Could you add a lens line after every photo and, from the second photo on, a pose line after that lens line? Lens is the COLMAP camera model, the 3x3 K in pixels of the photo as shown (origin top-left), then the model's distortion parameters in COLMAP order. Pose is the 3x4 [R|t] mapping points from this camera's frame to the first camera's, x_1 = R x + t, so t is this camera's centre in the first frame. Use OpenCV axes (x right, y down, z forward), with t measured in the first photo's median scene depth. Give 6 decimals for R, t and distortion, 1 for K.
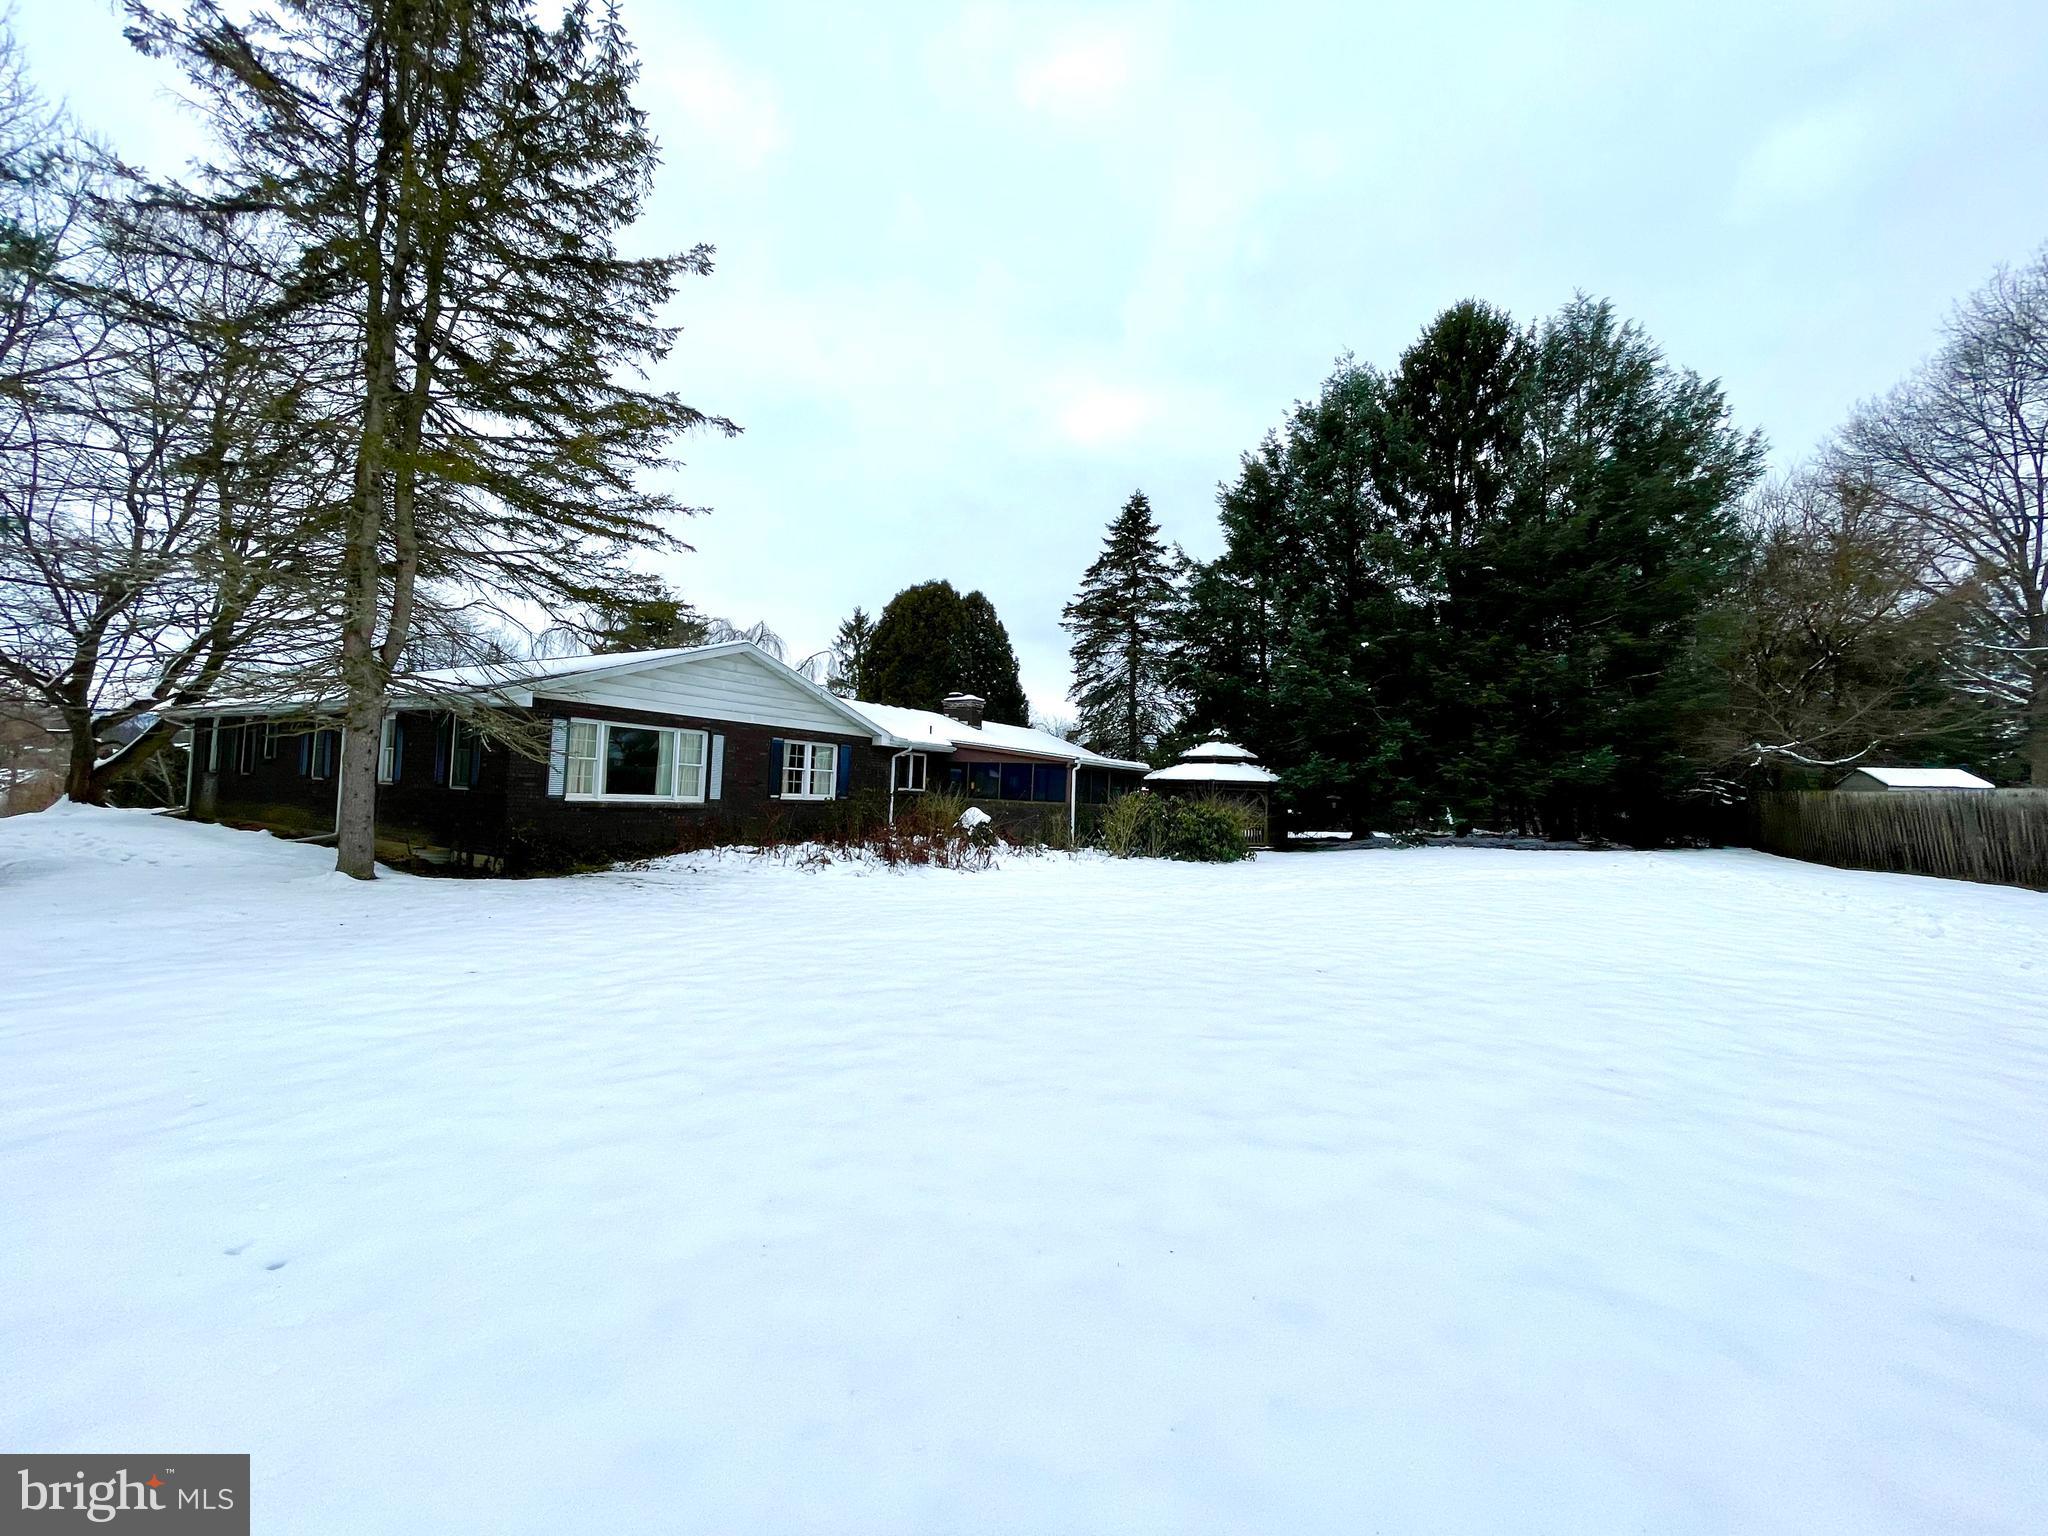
lens RADIAL K [[825.6, 0, 1025.4], [0, 825.6, 768.2], [0, 0, 1]] dist [0.000137, -0.000099]
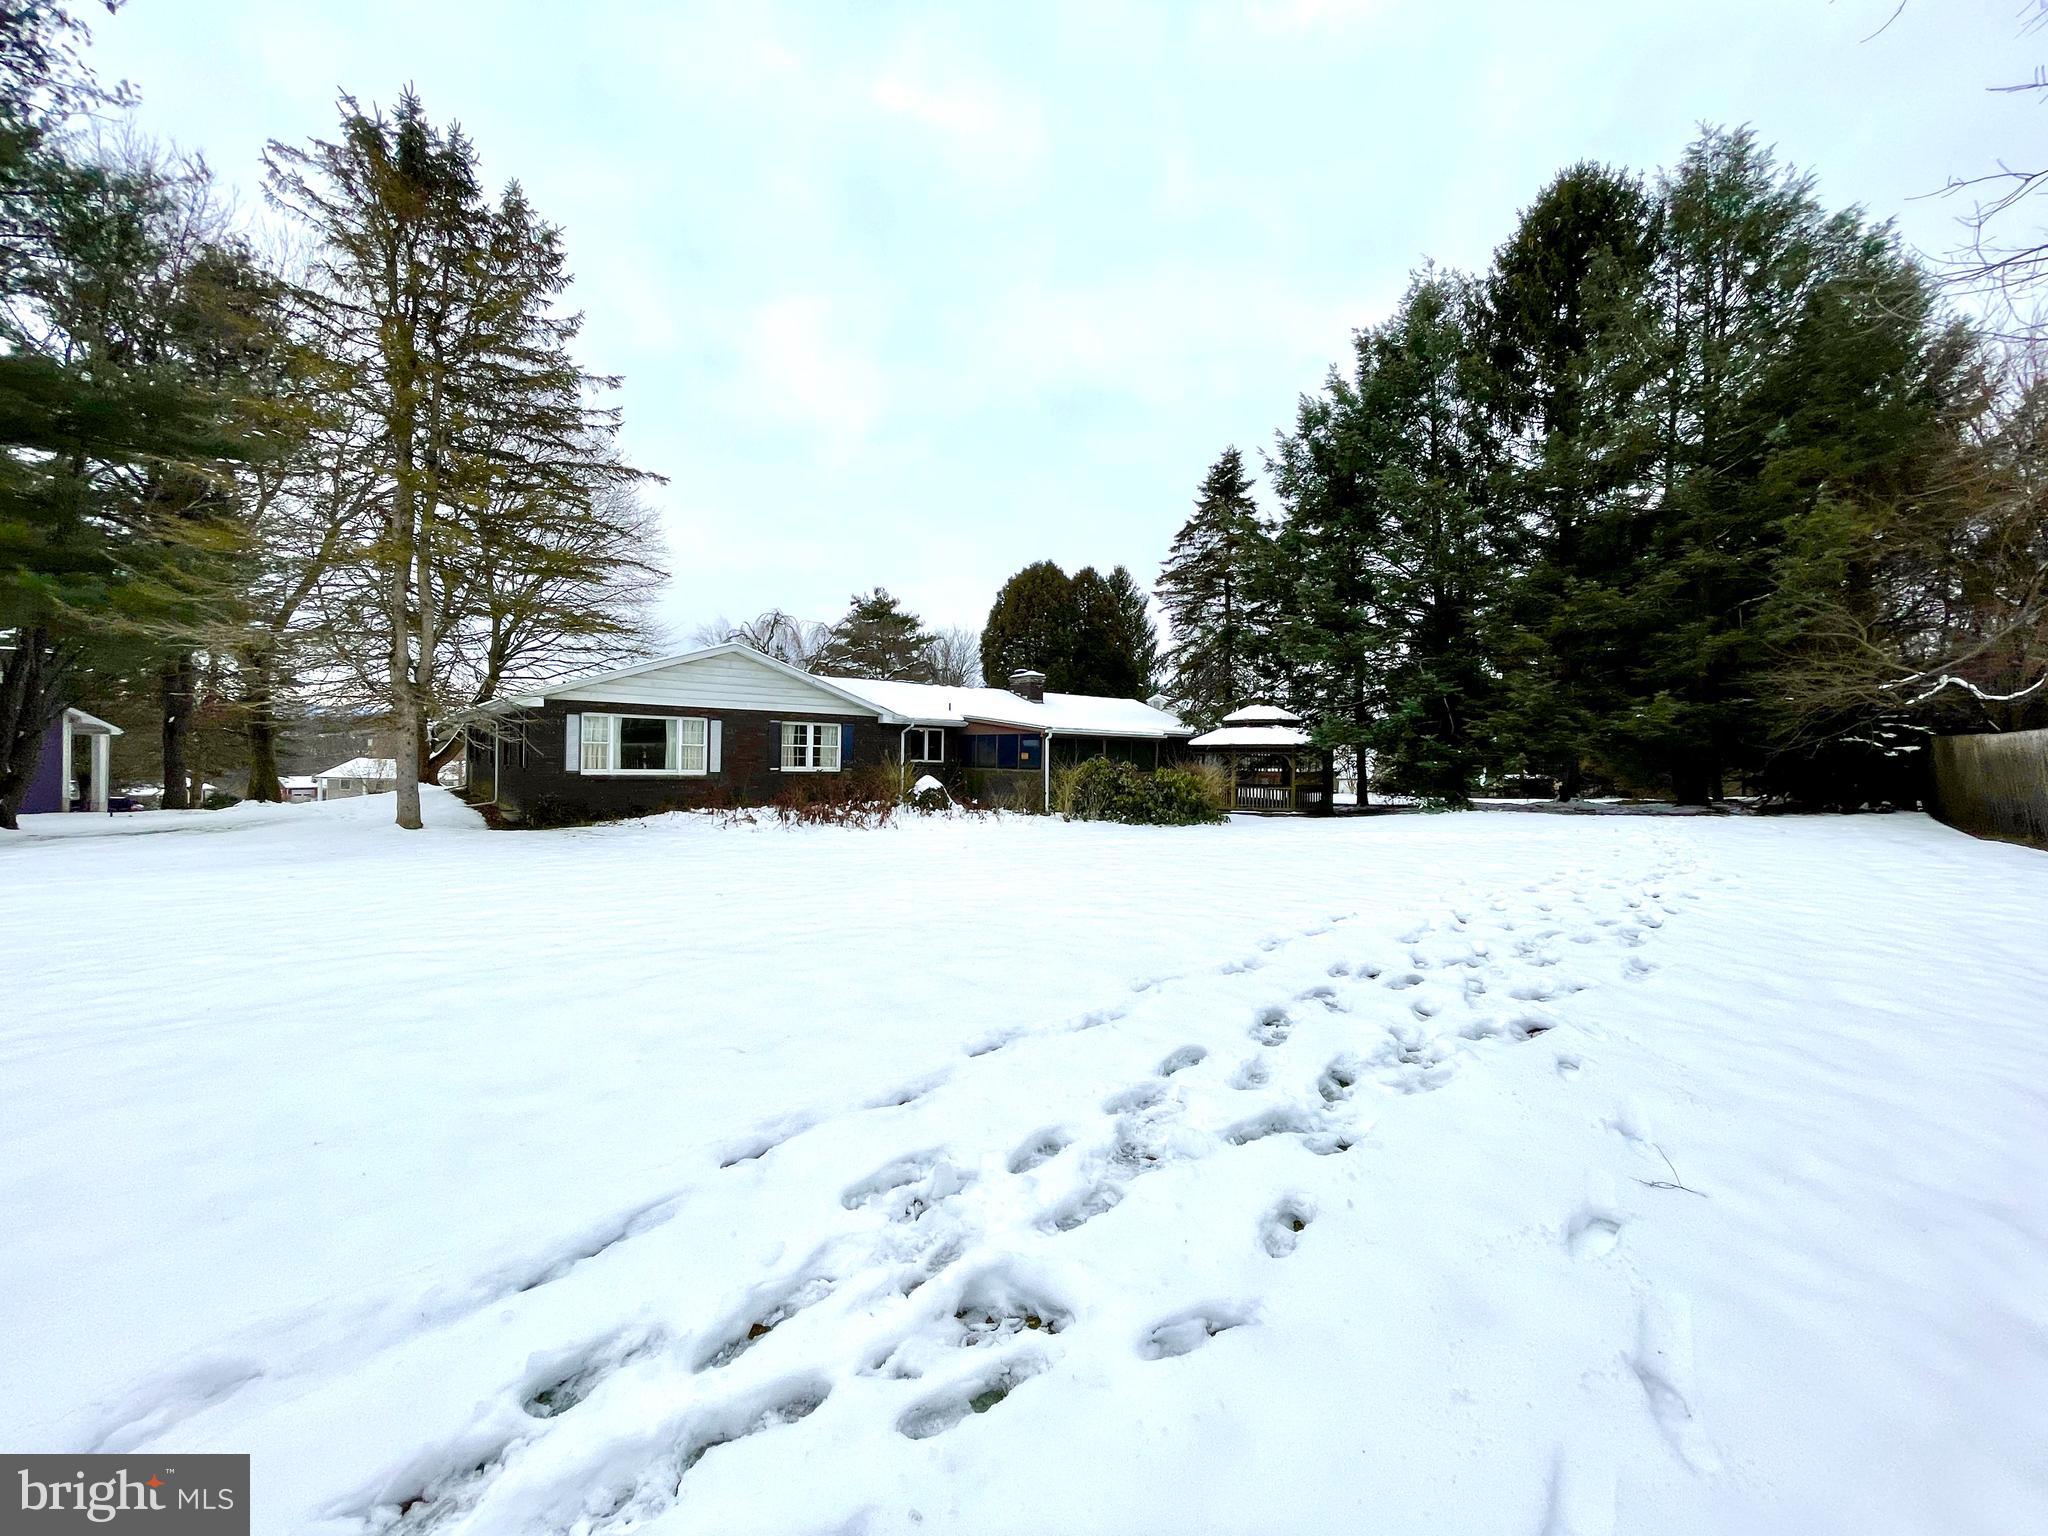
lens RADIAL K [[825.6, 0, 1014.4], [0, 825.6, 768.1], [0, 0, 1]] dist [0.000137, -0.000099]
pose [[0.939029, -0.019189, -0.343301, 0.394873], [0.030797, 0.999122, 0.028394, 0.008318], [0.342455, -0.037235, 0.938796, -0.014008]]
